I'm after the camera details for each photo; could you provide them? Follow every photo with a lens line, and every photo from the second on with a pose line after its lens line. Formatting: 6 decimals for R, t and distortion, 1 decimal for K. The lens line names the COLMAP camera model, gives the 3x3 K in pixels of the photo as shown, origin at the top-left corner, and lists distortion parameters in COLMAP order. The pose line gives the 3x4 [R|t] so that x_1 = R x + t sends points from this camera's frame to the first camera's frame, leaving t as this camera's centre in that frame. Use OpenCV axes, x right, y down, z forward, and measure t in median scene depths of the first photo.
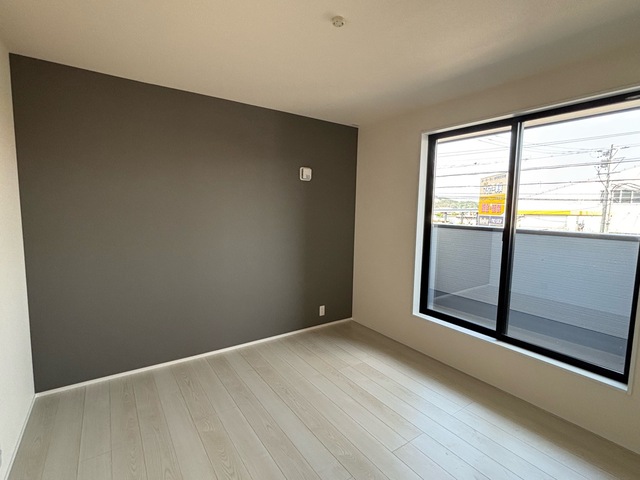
lens RADIAL K [[310.5, 0, 314.3], [0, 310.5, 238.5], [0, 0, 1]] dist [0.000979, -0.000660]
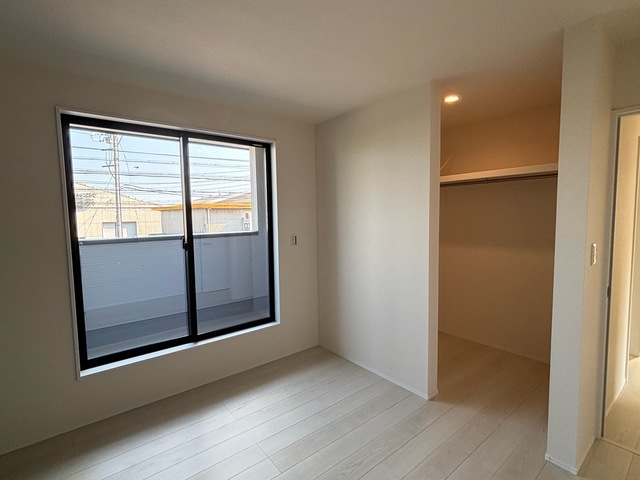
lens RADIAL K [[310.5, 0, 320.2], [0, 310.5, 238.2], [0, 0, 1]] dist [0.000979, -0.000660]
pose [[-0.062704, -0.092545, 0.993732, -0.403007], [0.120478, 0.987708, 0.099586, -0.065969], [-0.990734, 0.125968, -0.050783, 0.546496]]
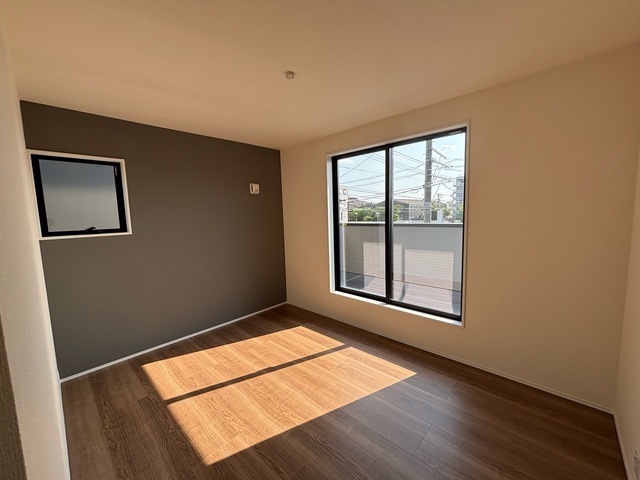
lens RADIAL K [[259.3, 0, 310.6], [0, 259.3, 240.0], [0, 0, 1]] dist [0.003706, 0.000520]
pose [[0.979625, -0.068073, 0.188948, 0.049670], [0.067740, 0.997669, 0.008227, 0.007787], [-0.189067, 0.004740, 0.981953, -0.075716]]
